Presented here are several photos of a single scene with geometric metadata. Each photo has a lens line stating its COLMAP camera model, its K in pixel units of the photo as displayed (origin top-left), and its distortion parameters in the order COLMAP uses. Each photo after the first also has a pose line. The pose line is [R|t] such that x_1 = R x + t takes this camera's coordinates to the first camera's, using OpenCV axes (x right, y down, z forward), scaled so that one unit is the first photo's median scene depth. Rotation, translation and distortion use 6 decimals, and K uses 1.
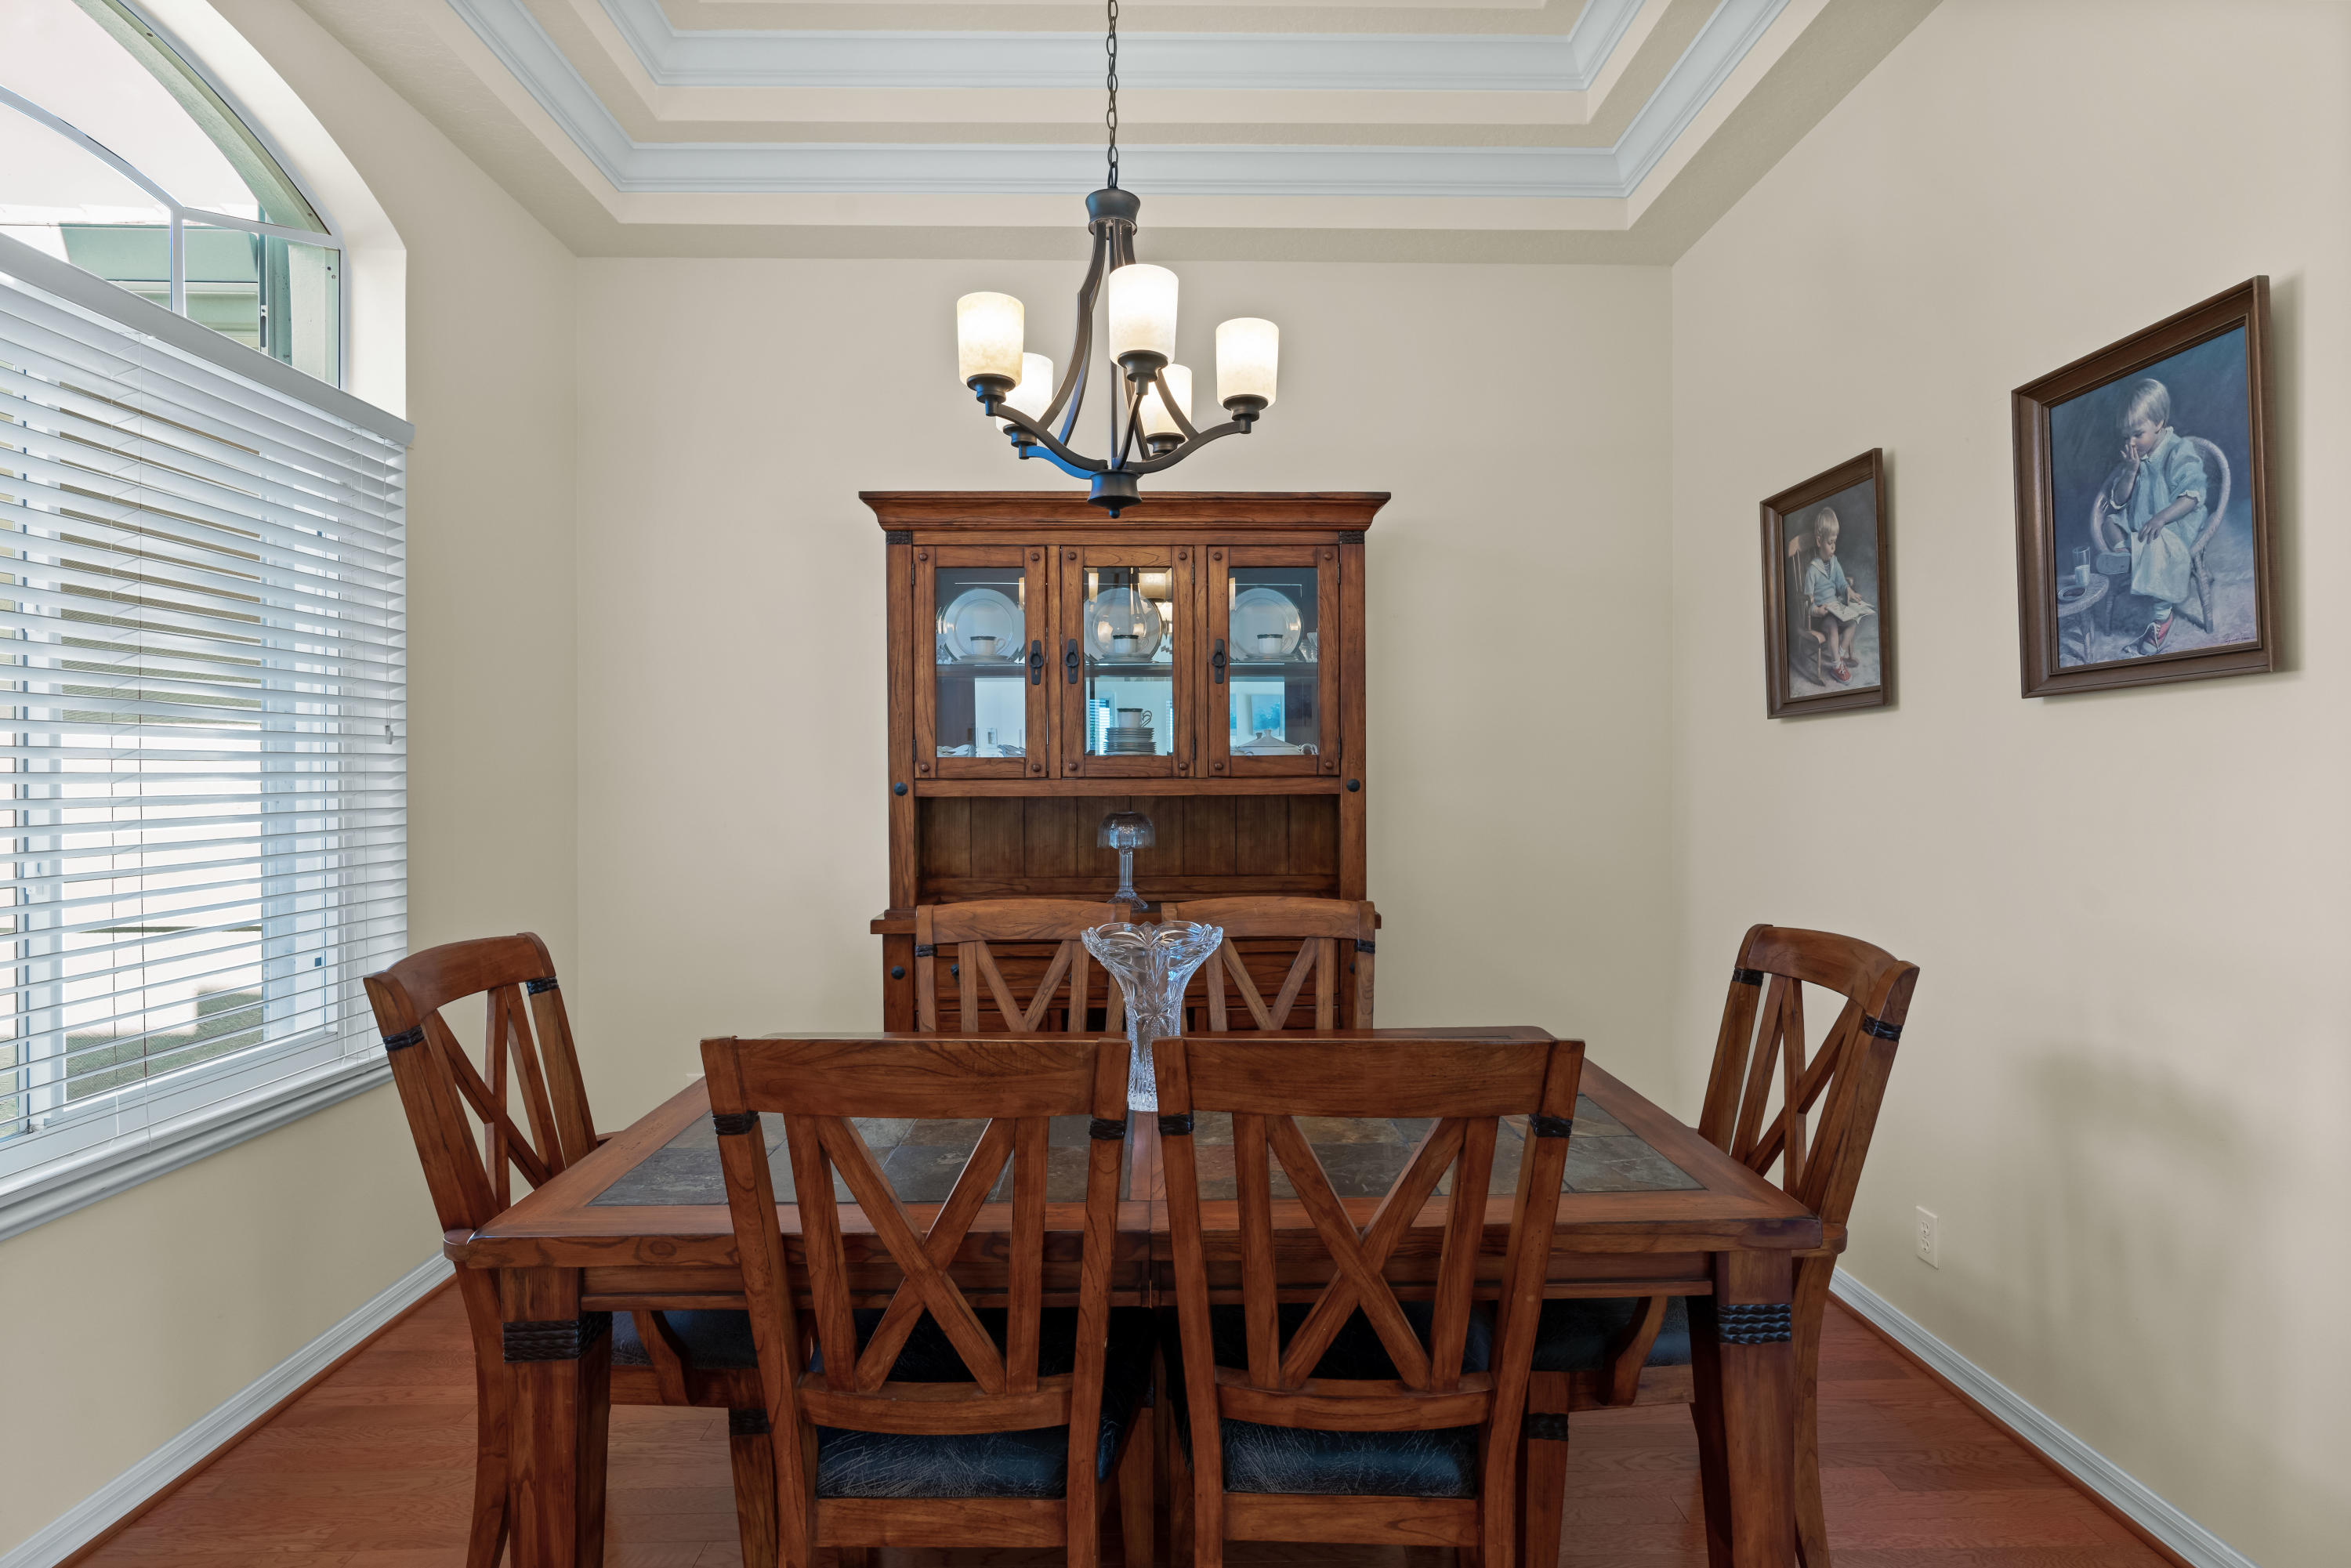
lens RADIAL K [[1149.3, 0, 1175.5], [0, 1149.3, 784.0], [0, 0, 1]] dist [-0.007923, 0.000185]
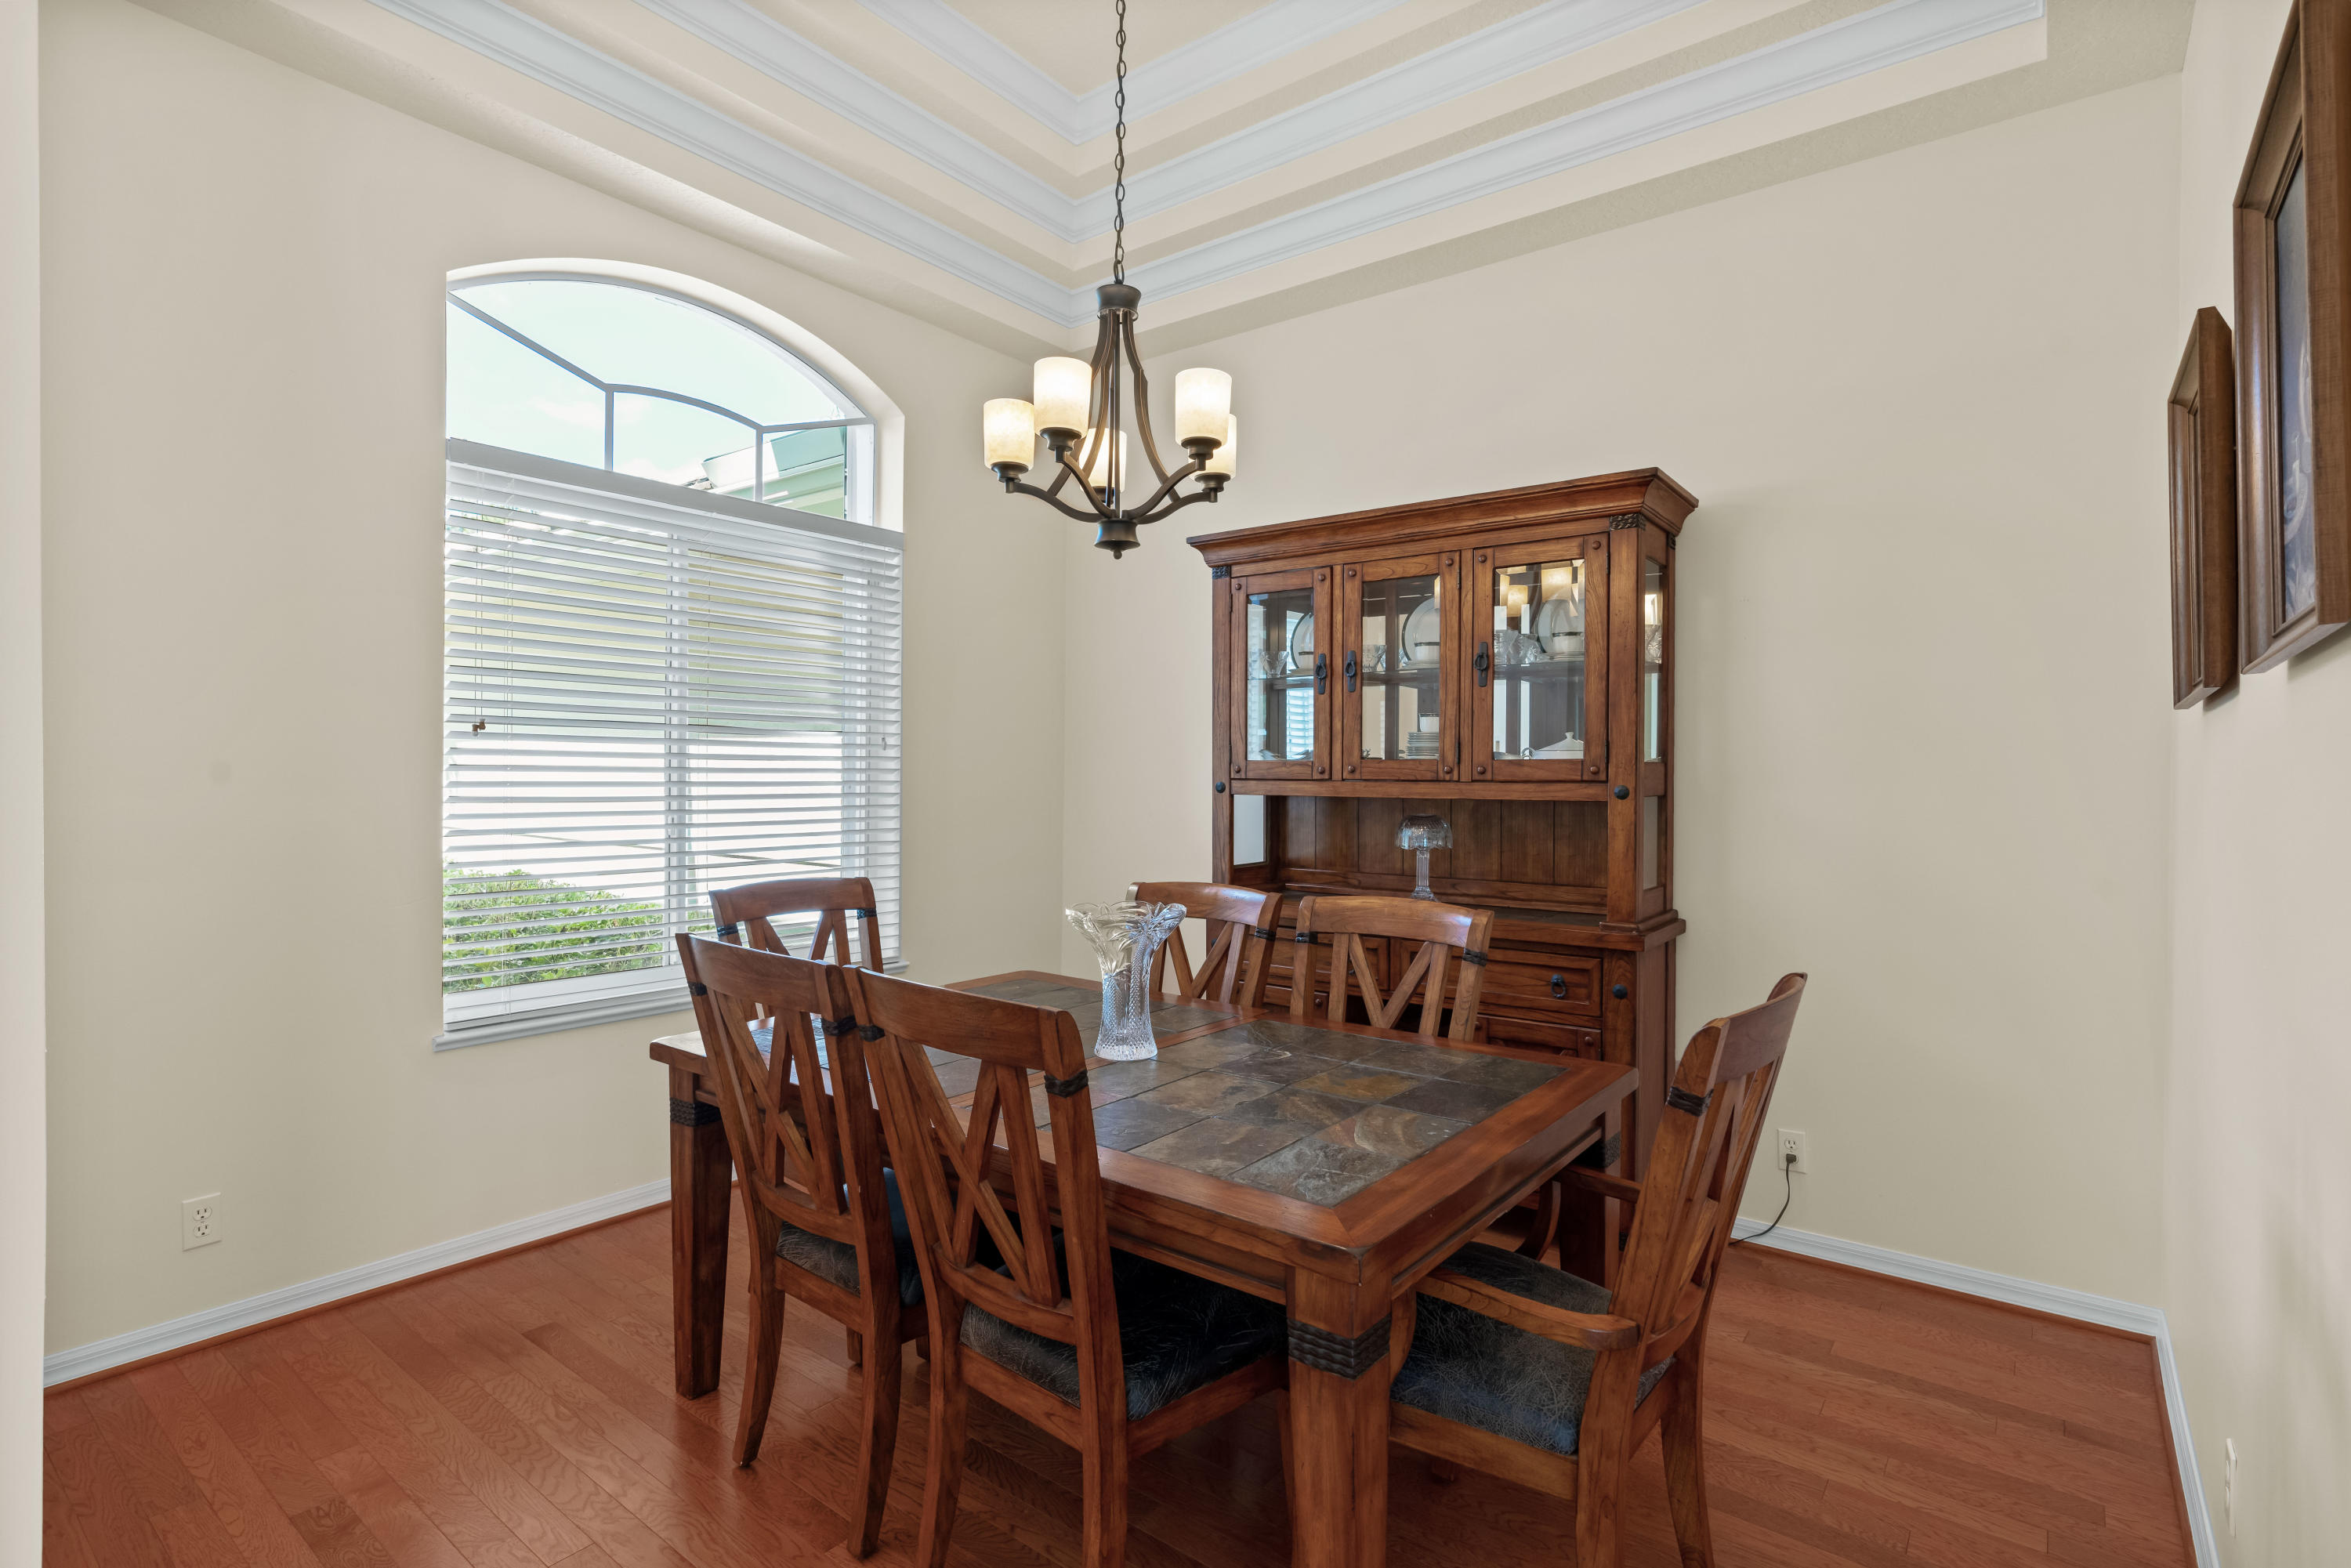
lens RADIAL K [[1124.5, 0, 1177.3], [0, 1124.5, 779.4], [0, 0, 1]] dist [-0.014899, -0.000058]
pose [[0.776059, 0.013905, -0.630507, 0.447162], [-0.018099, 0.999836, -0.000228, -0.002503], [0.630400, 0.011589, 0.776184, 0.083302]]
